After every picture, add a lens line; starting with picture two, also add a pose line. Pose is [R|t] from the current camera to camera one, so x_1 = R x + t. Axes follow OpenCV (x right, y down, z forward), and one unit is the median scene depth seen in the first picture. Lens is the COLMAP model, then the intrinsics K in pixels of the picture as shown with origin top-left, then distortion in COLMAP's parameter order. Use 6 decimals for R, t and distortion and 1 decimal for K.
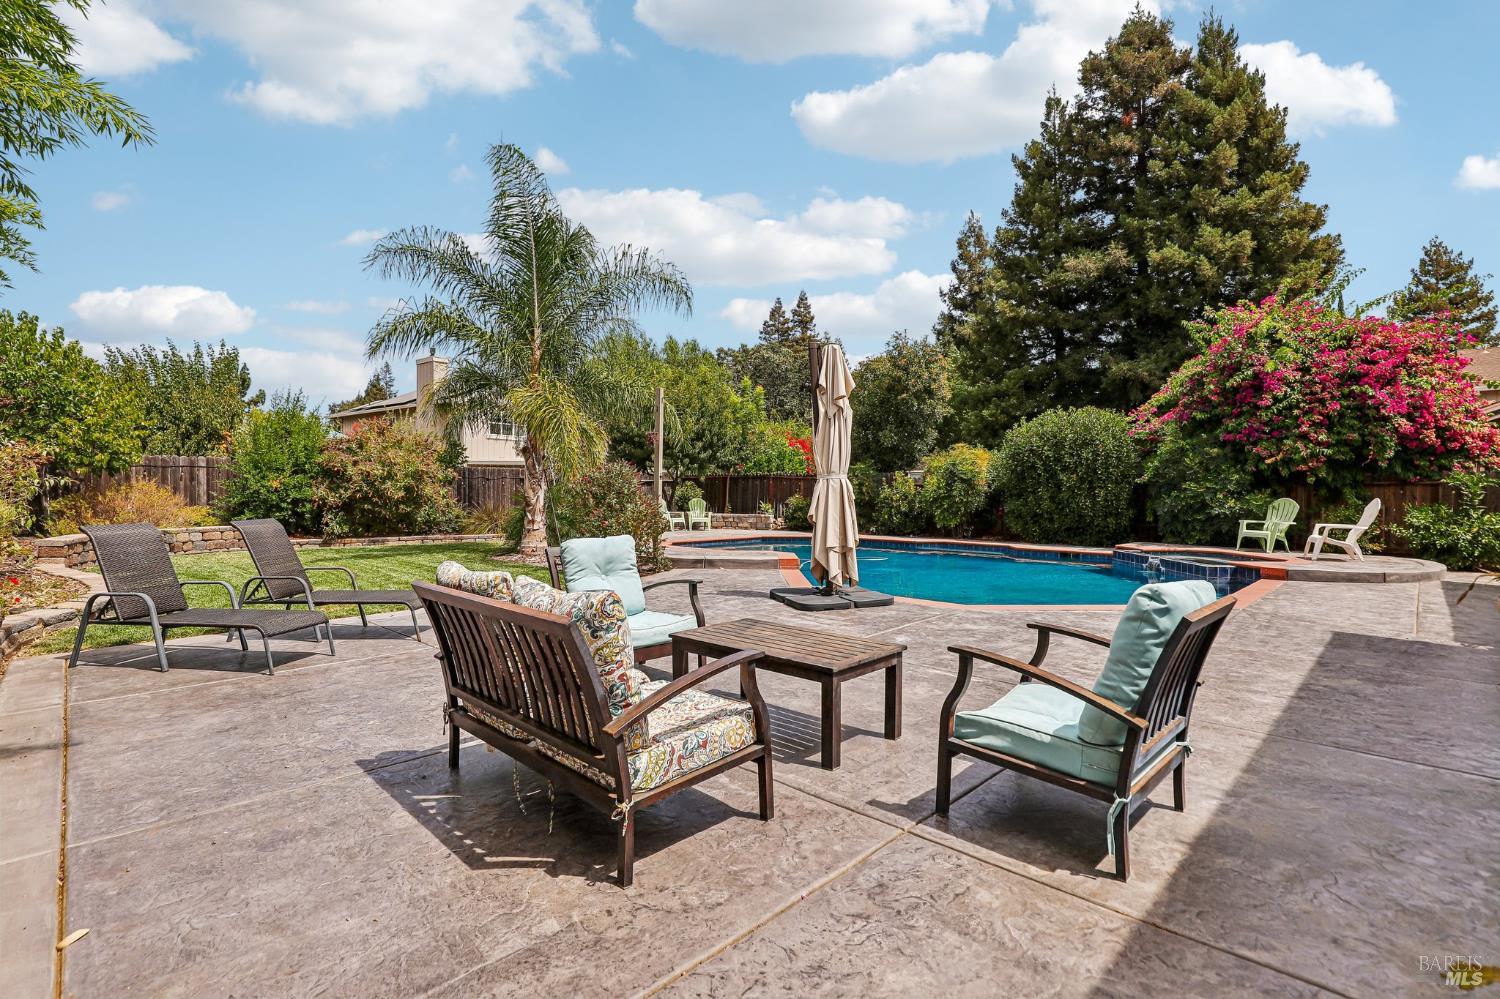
lens RADIAL K [[703.5, 0, 747.6], [0, 703.5, 492.3], [0, 0, 1]] dist [-0.016416, 0.001227]
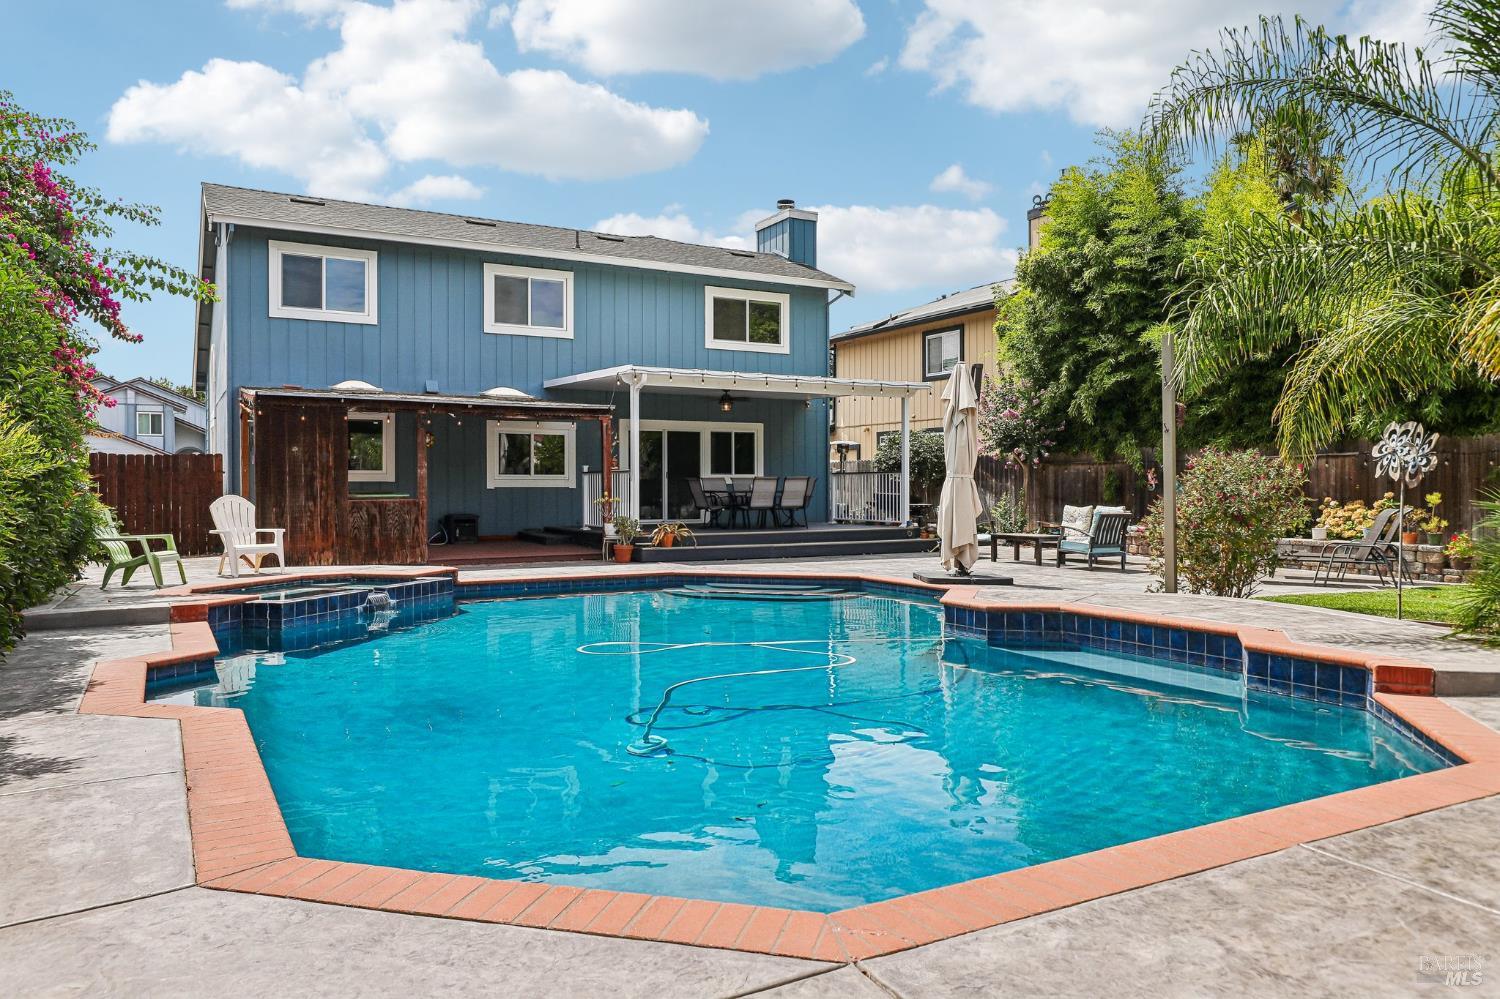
lens RADIAL K [[1058.6, 0, 745.0], [0, 1058.6, 492.5], [0, 0, 1]] dist [0.008675, 0.003443]
pose [[-0.959114, -0.001325, 0.283016, -0.024562], [0.001277, 0.999959, 0.009012, -0.004148], [-0.283016, 0.009005, -0.959073, 1.610225]]
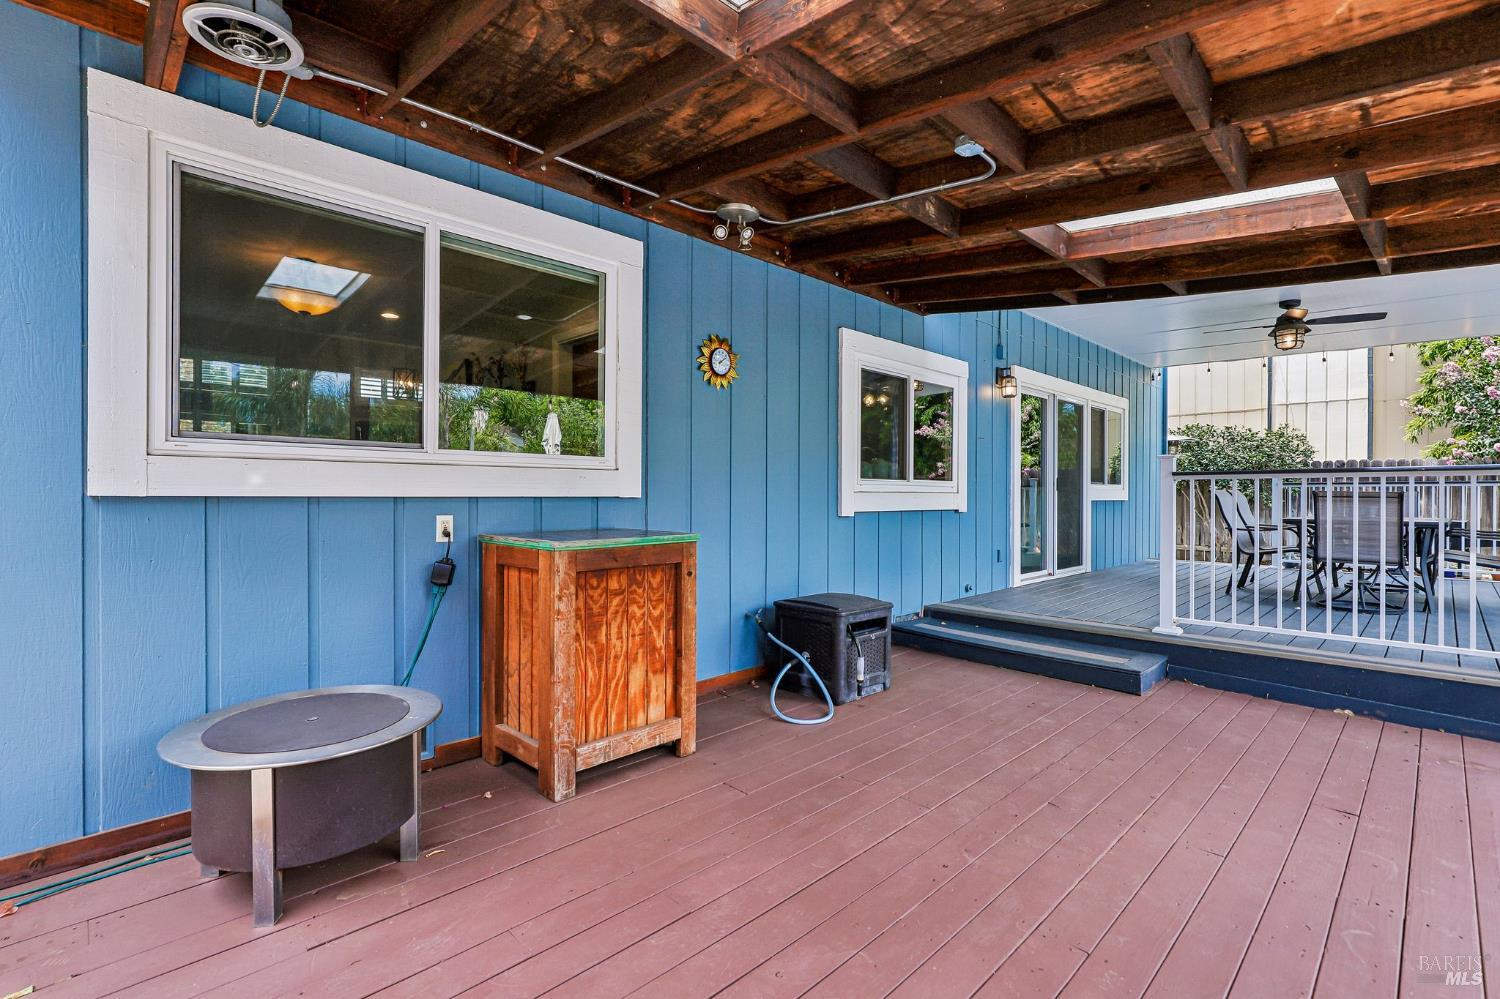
lens RADIAL K [[709.3, 0, 722.6], [0, 709.3, 498.5], [0, 0, 1]] dist [-0.006444, -0.000496]
pose [[-0.999502, -0.005150, 0.031123, 0.826677], [-0.004983, 0.999973, 0.005434, -0.007831], [-0.031150, 0.005276, -0.999501, 0.597451]]
